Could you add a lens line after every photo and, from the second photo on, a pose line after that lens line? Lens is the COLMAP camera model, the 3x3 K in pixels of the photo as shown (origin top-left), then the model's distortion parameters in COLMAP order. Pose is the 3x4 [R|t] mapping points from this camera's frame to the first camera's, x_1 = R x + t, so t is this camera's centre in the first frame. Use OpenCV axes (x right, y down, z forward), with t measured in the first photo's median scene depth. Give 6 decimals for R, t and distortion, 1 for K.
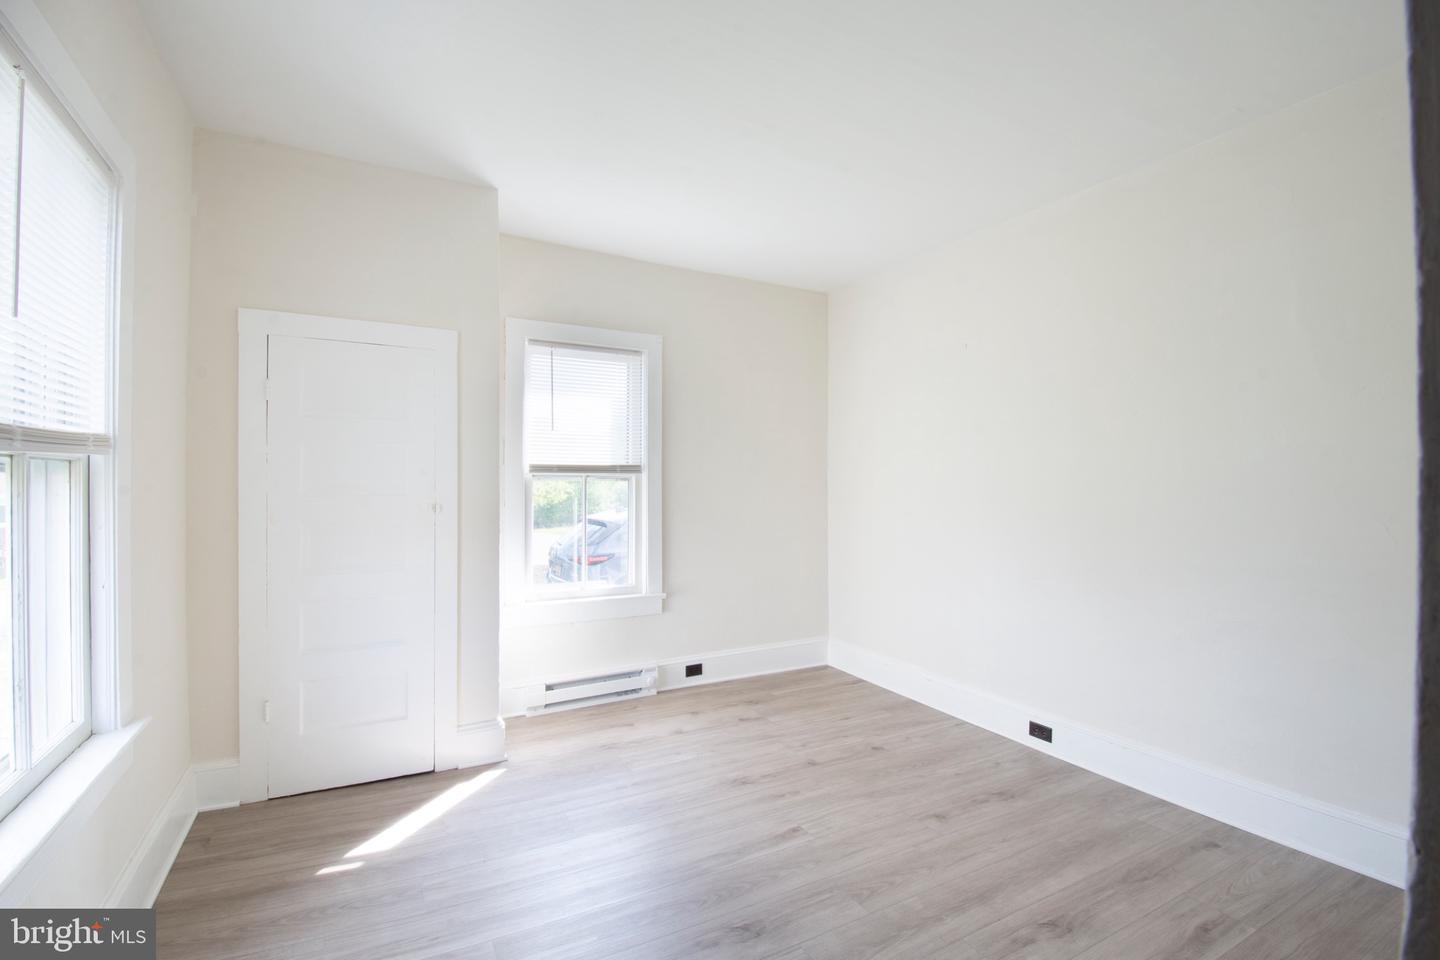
lens RADIAL K [[627.2, 0, 696.0], [0, 627.2, 481.7], [0, 0, 1]] dist [0.003428, -0.016637]
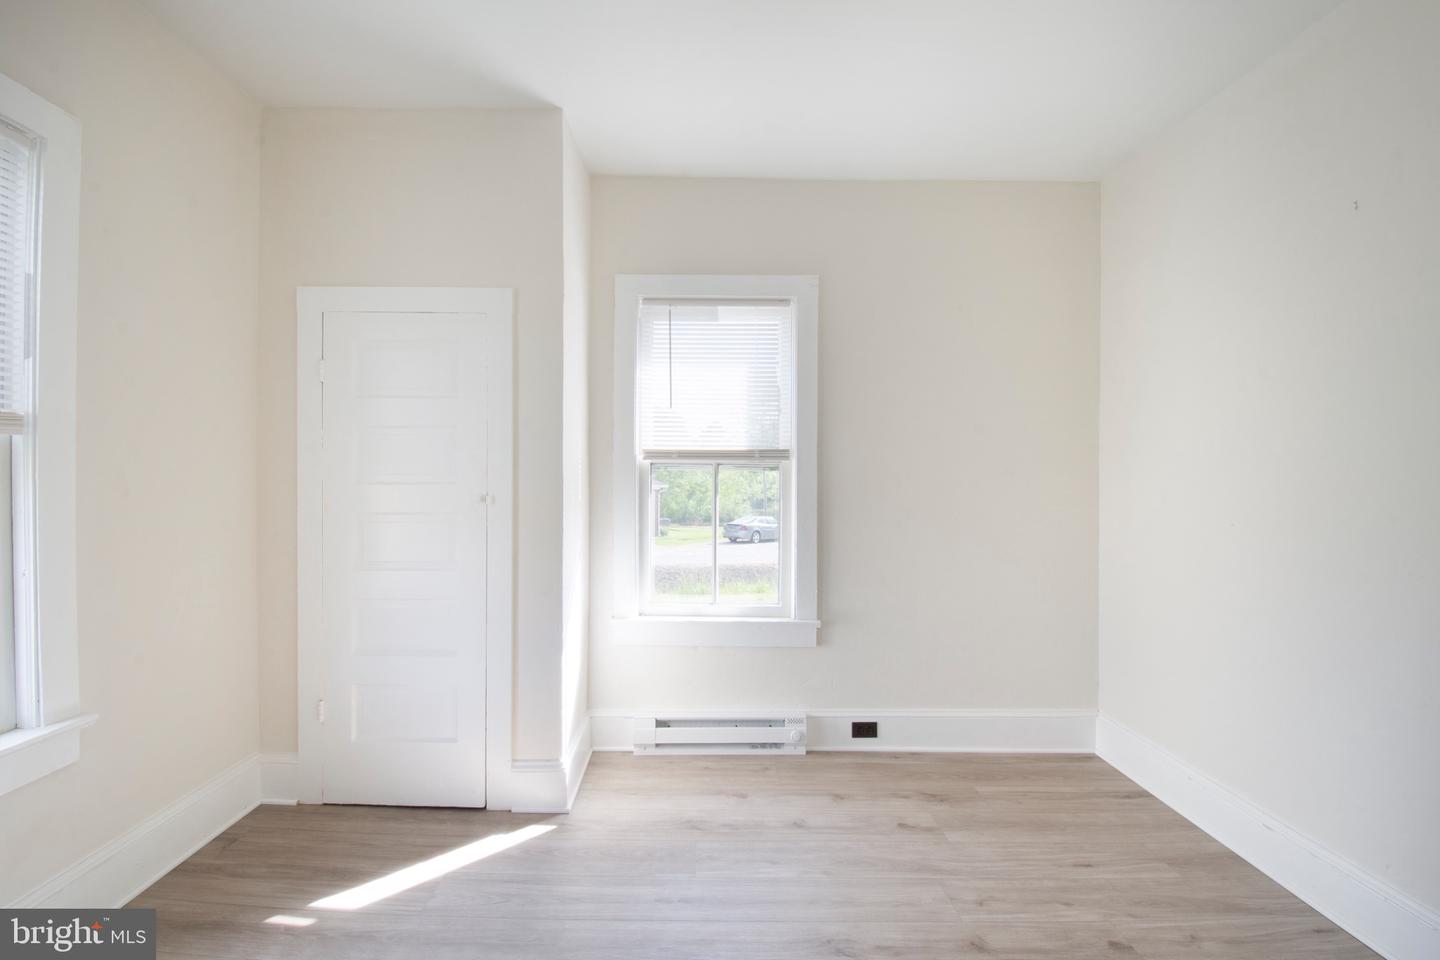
lens RADIAL K [[631.0, 0, 697.1], [0, 631.0, 479.4], [0, 0, 1]] dist [0.004257, -0.015067]
pose [[0.887771, 0.005313, -0.460255, 0.183733], [-0.003775, 0.999984, 0.004262, 0.007959], [0.460270, -0.002046, 0.887777, 0.298372]]
